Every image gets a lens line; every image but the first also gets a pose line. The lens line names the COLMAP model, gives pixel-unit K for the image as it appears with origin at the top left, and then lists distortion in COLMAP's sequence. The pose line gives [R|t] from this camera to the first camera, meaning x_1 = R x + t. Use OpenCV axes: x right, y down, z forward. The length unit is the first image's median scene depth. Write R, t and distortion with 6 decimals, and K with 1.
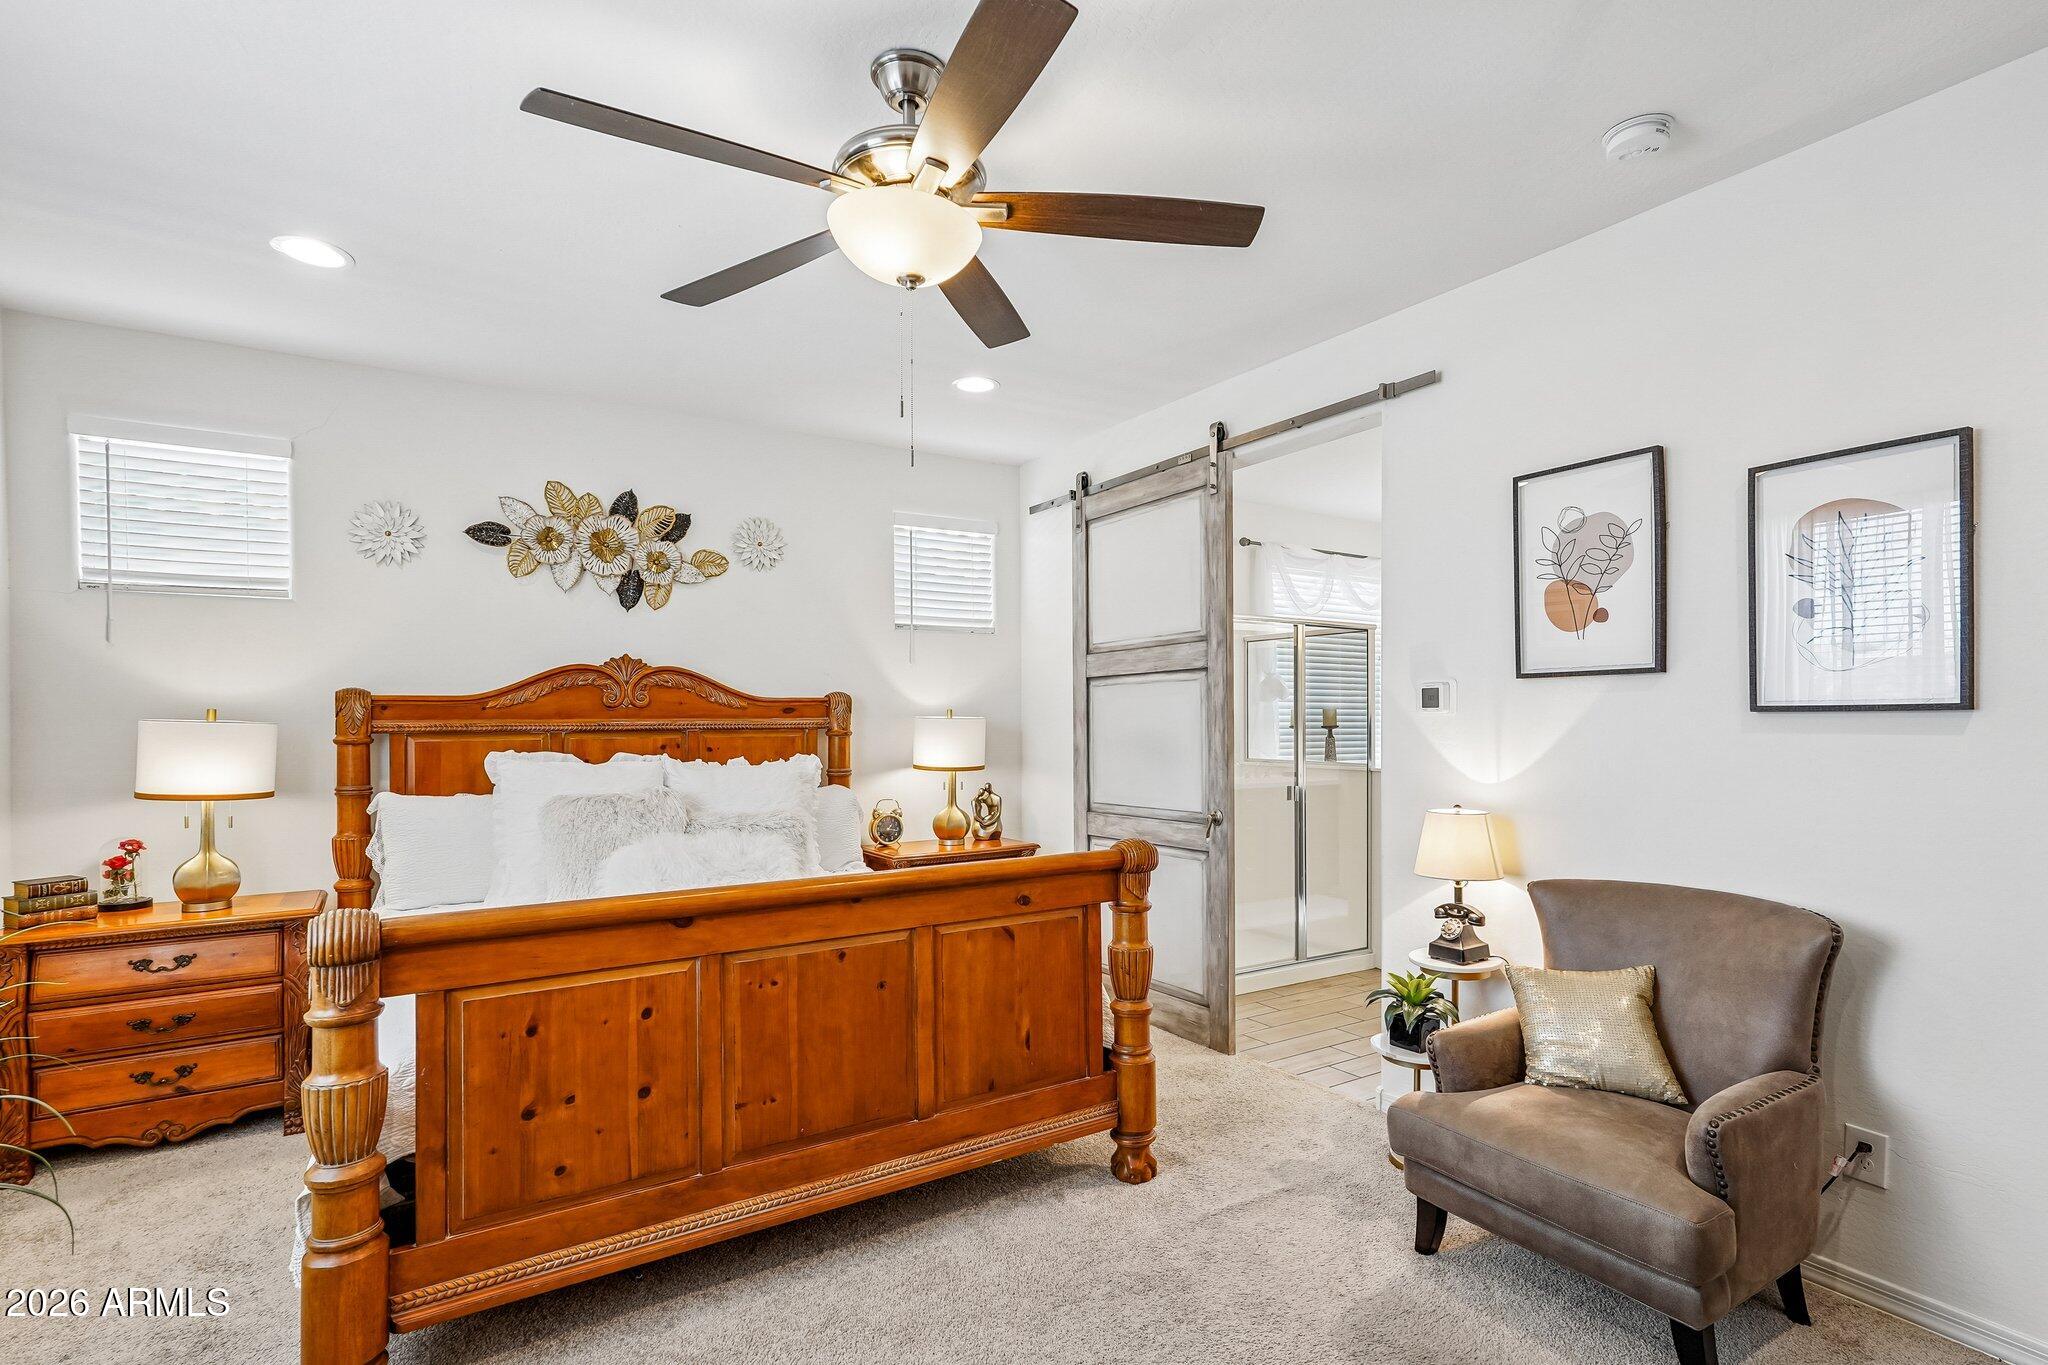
lens RADIAL K [[1004.9, 0, 1021.5], [0, 1004.9, 715.6], [0, 0, 1]] dist [0.018473, -0.000078]
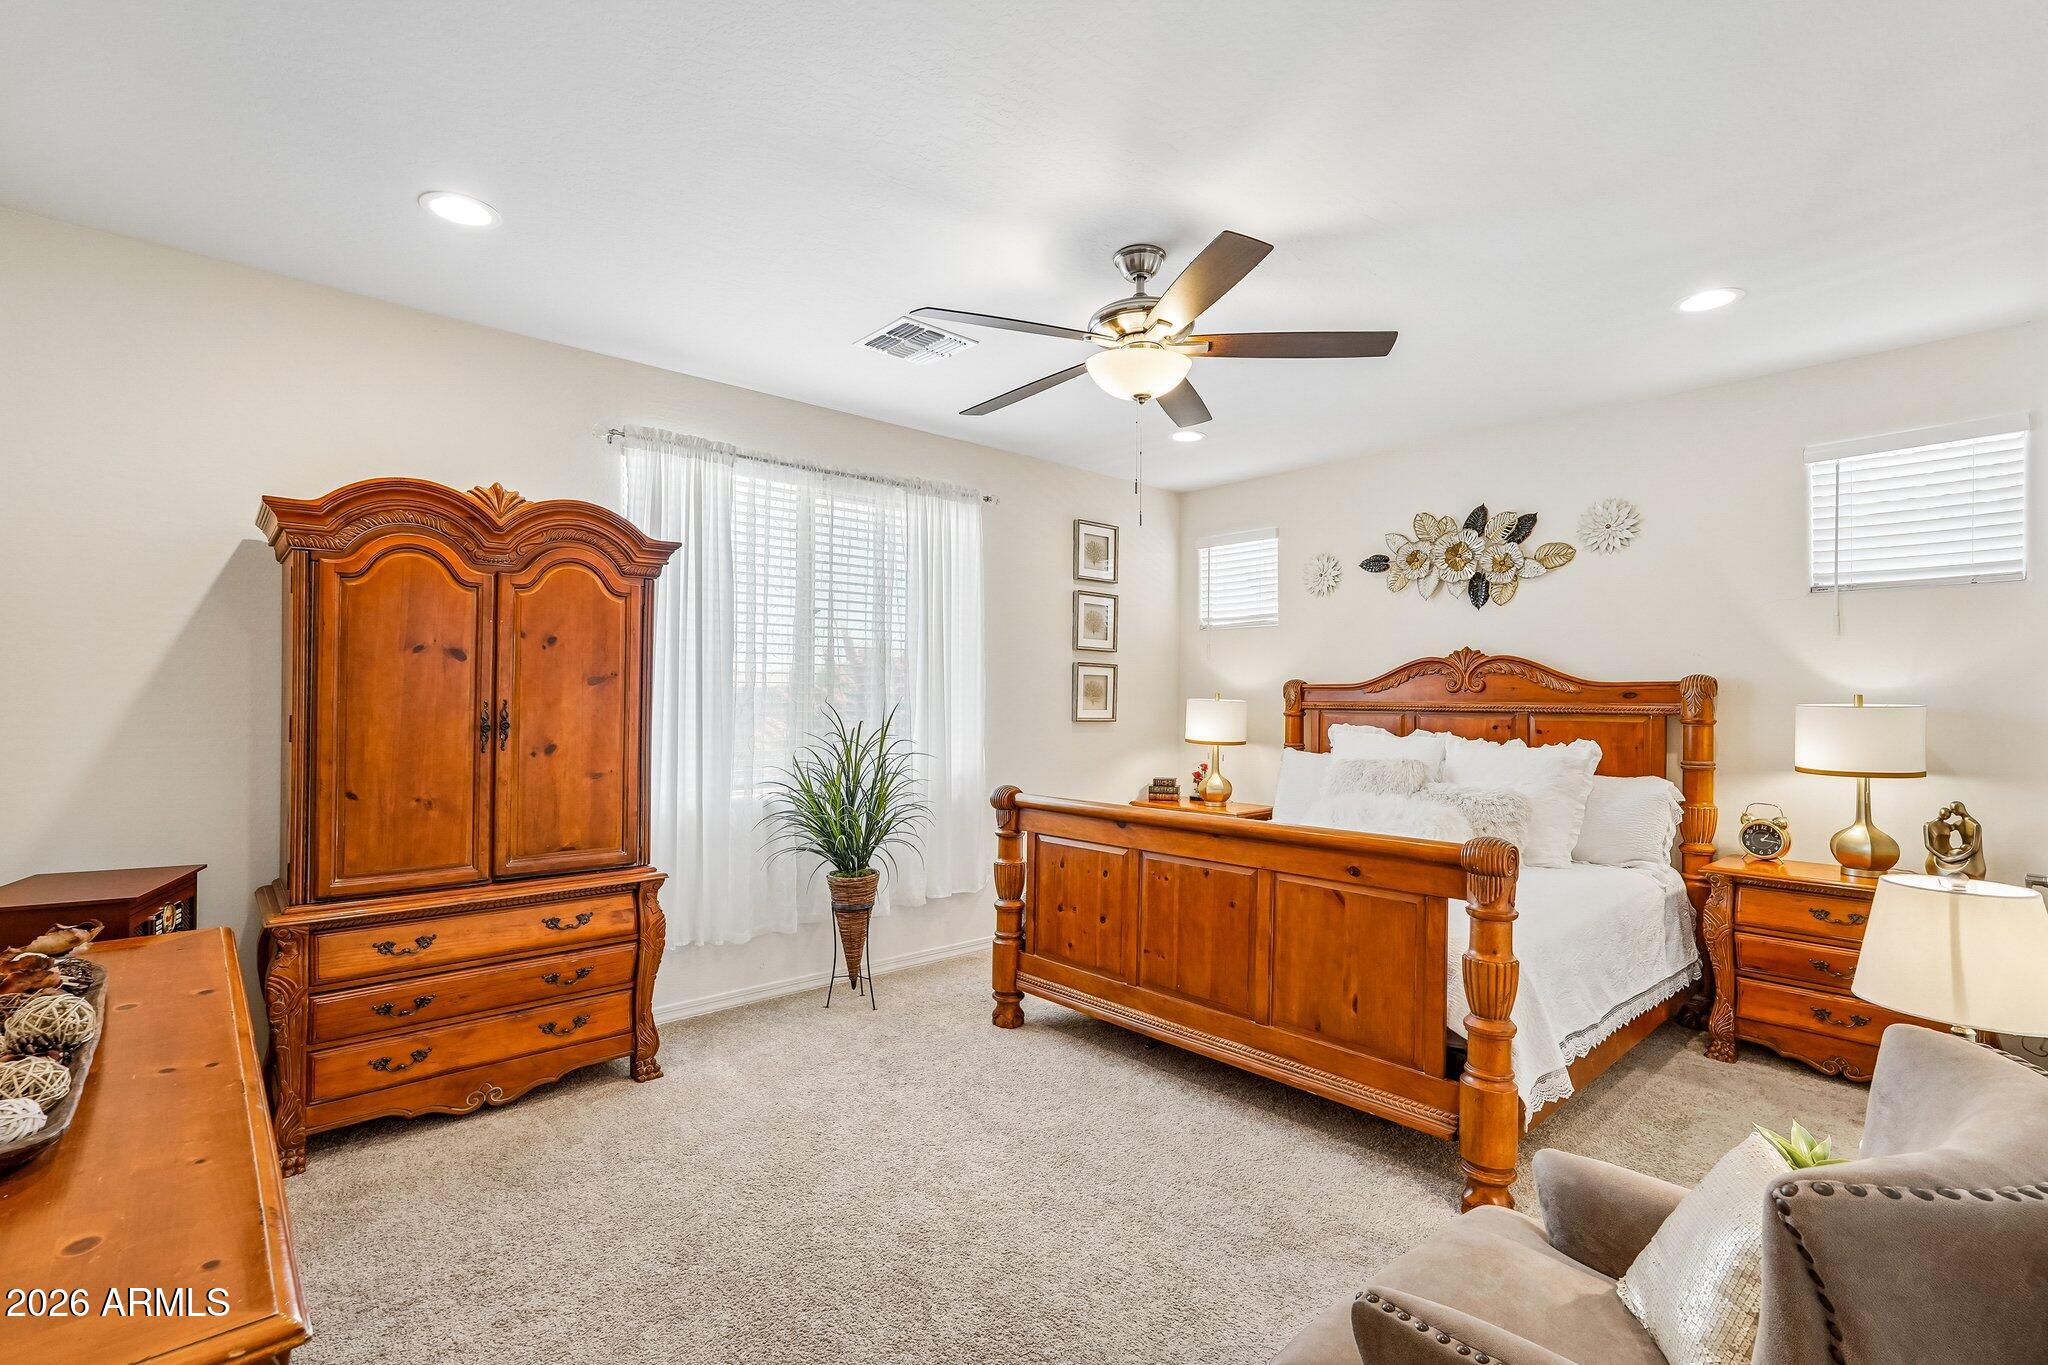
lens RADIAL K [[911.3, 0, 1012.3], [0, 911.3, 685.5], [0, 0, 1]] dist [0.011515, 0.001369]
pose [[0.182663, -0.007810, -0.983145, 0.580449], [-0.007591, 0.999927, -0.009354, -0.002143], [0.983146, 0.009171, 0.182590, 0.298313]]
